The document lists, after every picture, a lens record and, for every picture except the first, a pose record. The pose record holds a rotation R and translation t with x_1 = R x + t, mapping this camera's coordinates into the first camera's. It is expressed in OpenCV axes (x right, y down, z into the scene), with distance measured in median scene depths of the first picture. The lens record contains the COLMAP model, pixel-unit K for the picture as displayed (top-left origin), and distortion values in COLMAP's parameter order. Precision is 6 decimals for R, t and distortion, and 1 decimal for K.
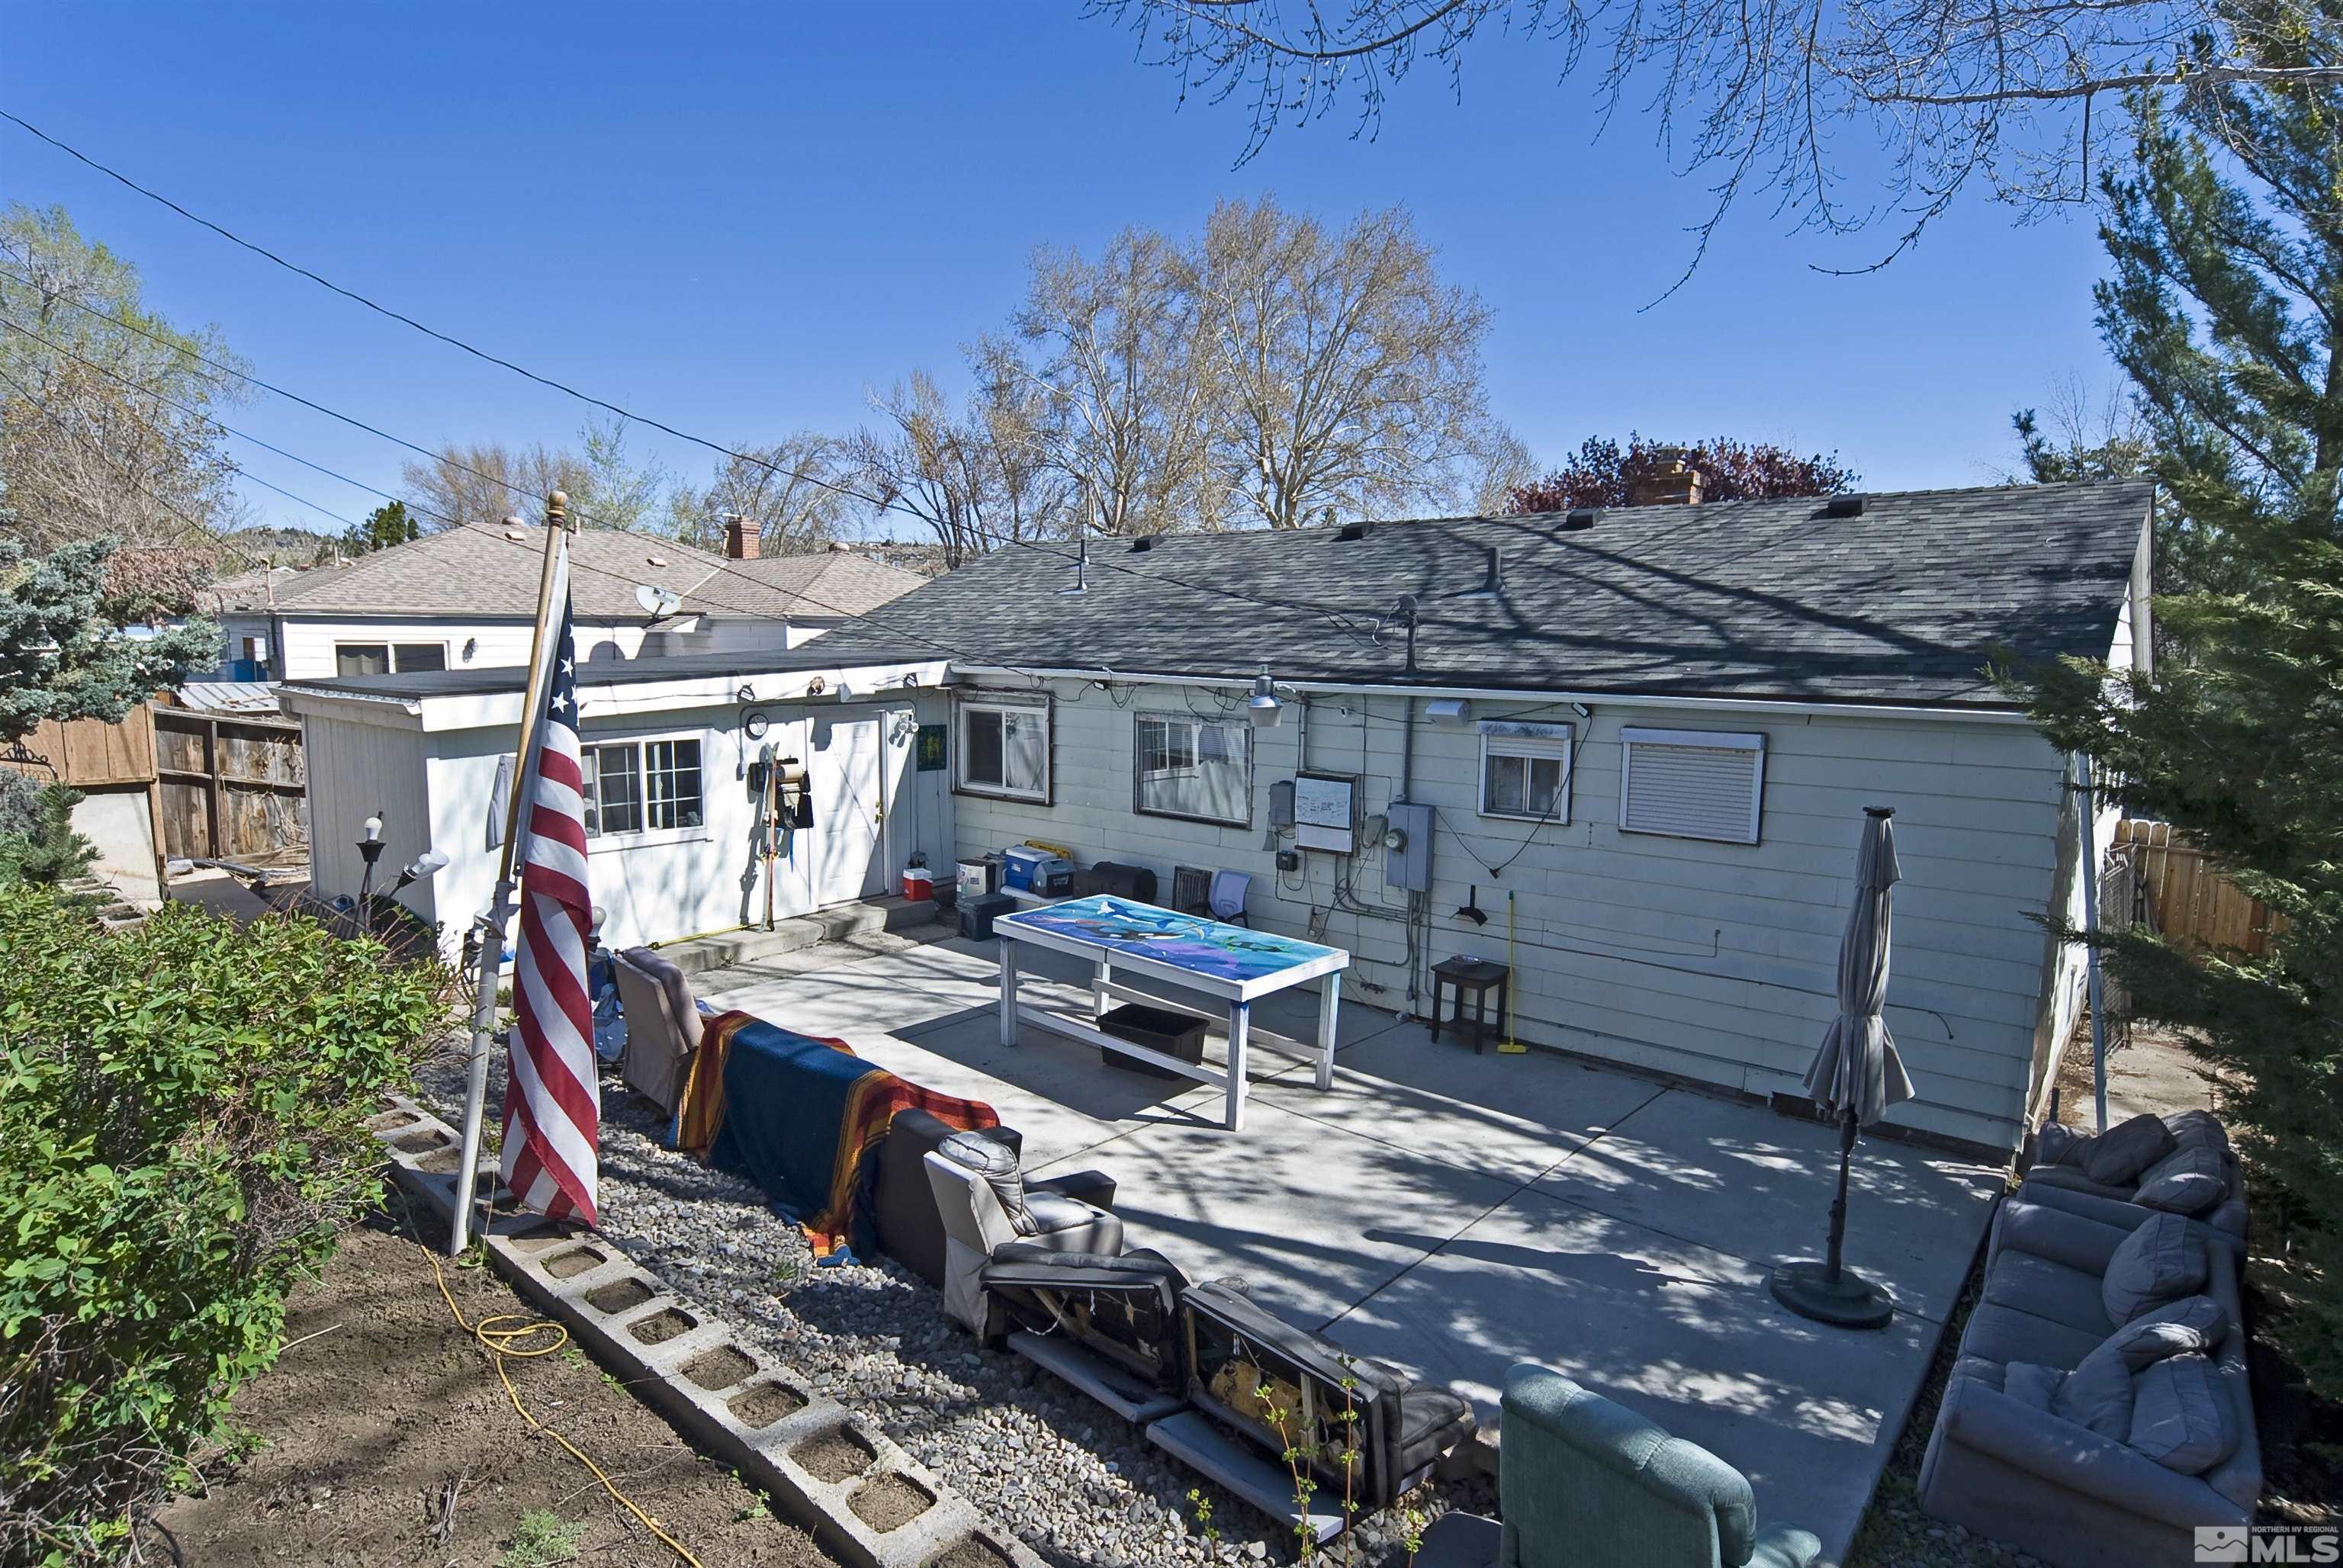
lens RADIAL K [[1253.0, 0, 1170.4], [0, 1253.0, 787.9], [0, 0, 1]] dist [-0.014711, 0.001065]
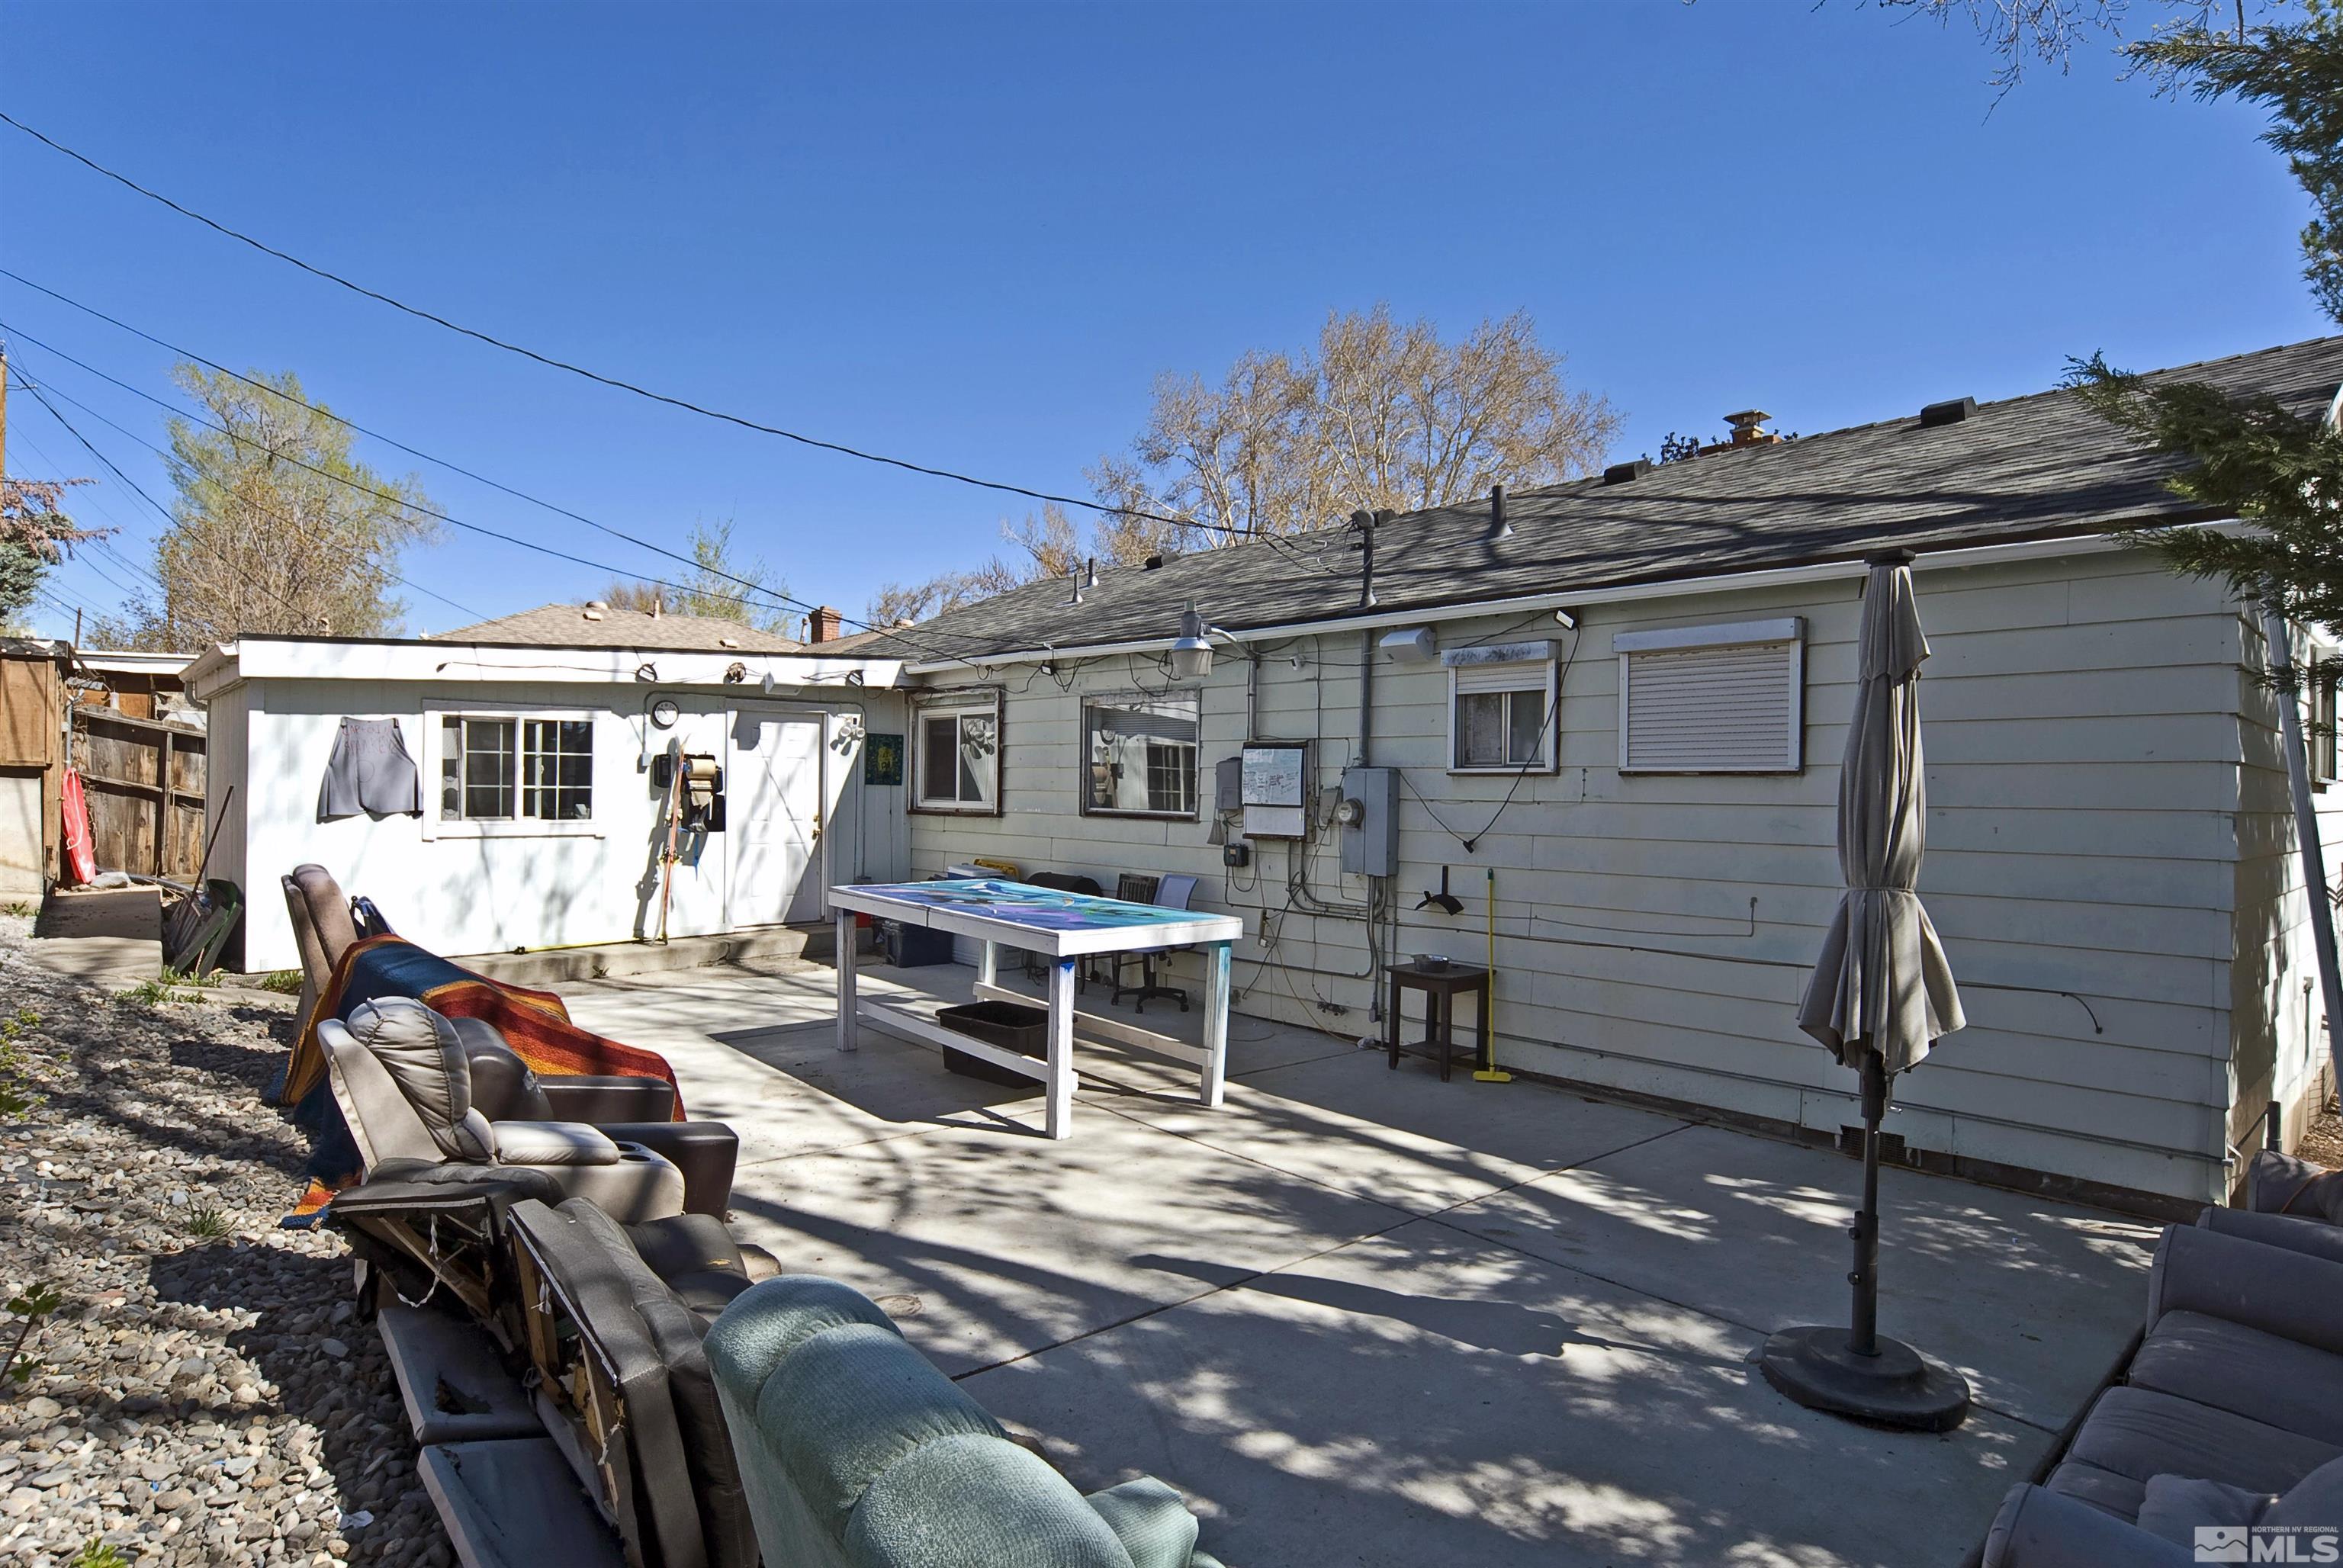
lens RADIAL K [[1253.0, 0, 1170.4], [0, 1253.0, 787.9], [0, 0, 1]] dist [-0.014711, 0.001065]
pose [[0.991805, 0.001491, -0.127752, 0.148110], [-0.017086, 0.992497, -0.121068, 0.109279], [0.126613, 0.122259, 0.984389, 0.180010]]
